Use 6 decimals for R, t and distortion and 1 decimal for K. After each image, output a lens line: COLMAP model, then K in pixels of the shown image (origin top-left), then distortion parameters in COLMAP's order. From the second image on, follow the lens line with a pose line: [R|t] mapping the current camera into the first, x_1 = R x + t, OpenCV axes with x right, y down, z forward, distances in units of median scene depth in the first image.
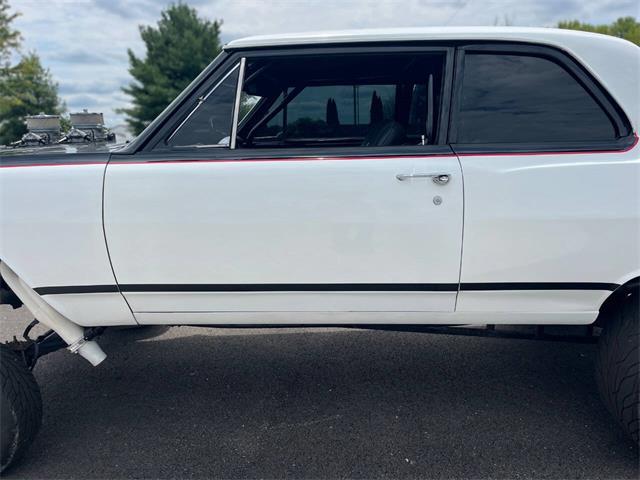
lens RADIAL K [[486.7, 0, 320.3], [0, 486.7, 242.6], [0, 0, 1]] dist [0.075945, -0.108786]
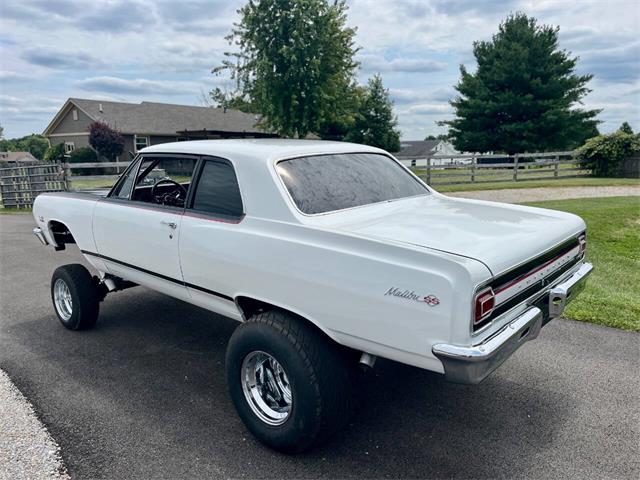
lens RADIAL K [[485.3, 0, 323.4], [0, 485.3, 240.3], [0, 0, 1]] dist [0.080499, -0.105717]
pose [[0.781972, 0.140984, -0.607161, 0.086289], [-0.149397, 0.988084, 0.037024, -0.010594], [0.605145, 0.061756, 0.793716, -0.008561]]
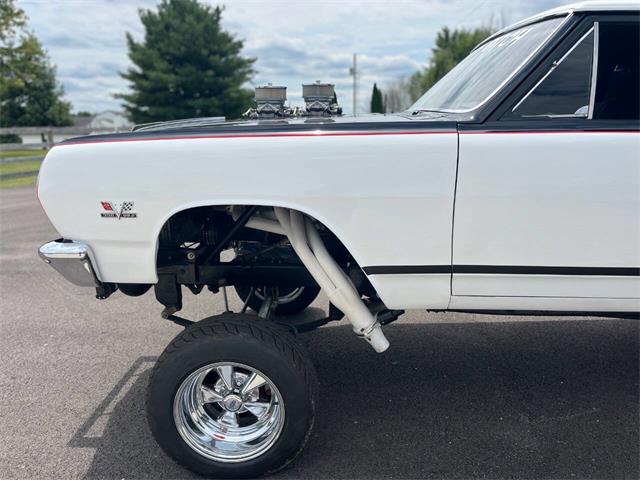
lens RADIAL K [[486.7, 0, 320.3], [0, 486.7, 242.6], [0, 0, 1]] dist [0.075945, -0.108786]
pose [[0.999278, 0.018277, 0.033310, -0.033796], [-0.018798, 0.999705, 0.015411, 0.001627], [-0.033018, -0.016026, 0.999326, 0.004274]]
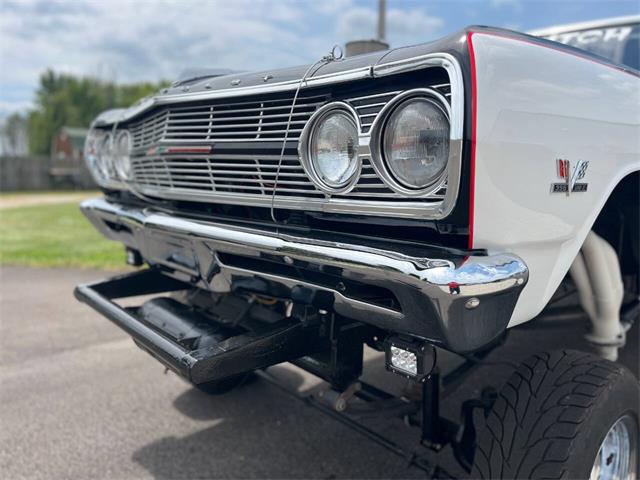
lens RADIAL K [[485.3, 0, 323.4], [0, 485.3, 240.3], [0, 0, 1]] dist [0.080499, -0.105717]
pose [[0.711551, -0.049923, 0.700858, -0.074483], [0.118659, 0.991684, -0.049831, 0.002345], [-0.692542, 0.118620, 0.711558, 0.041169]]
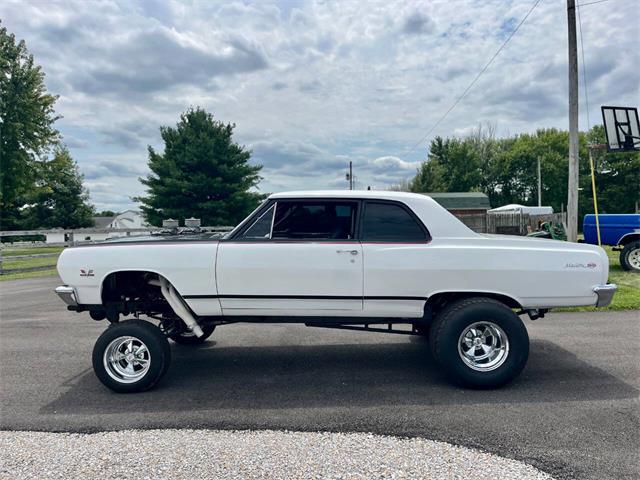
lens RADIAL K [[485.3, 0, 323.4], [0, 485.3, 240.3], [0, 0, 1]] dist [0.080499, -0.105717]
pose [[0.999715, 0.022673, 0.007530, 0.003156], [-0.020941, 0.983329, -0.180623, 0.011672], [-0.011499, 0.180414, 0.983524, -0.065016]]
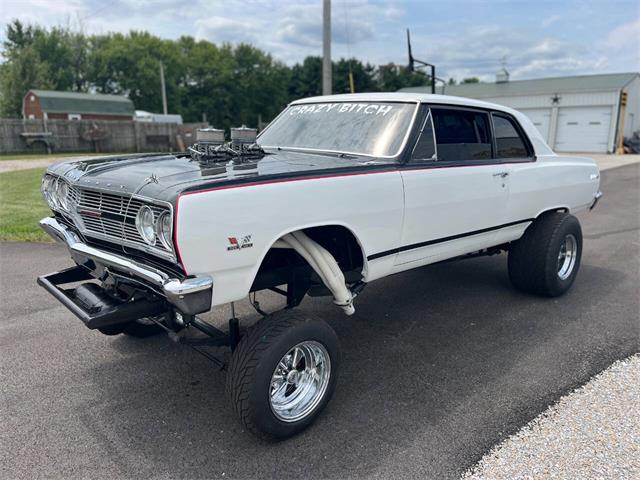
lens RADIAL K [[485.3, 0, 323.4], [0, 485.3, 240.3], [0, 0, 1]] dist [0.080499, -0.105717]
pose [[0.686275, -0.117663, 0.717762, -0.083194], [0.122223, 0.991451, 0.045668, -0.001885], [-0.716999, 0.056386, 0.694790, 0.004319]]
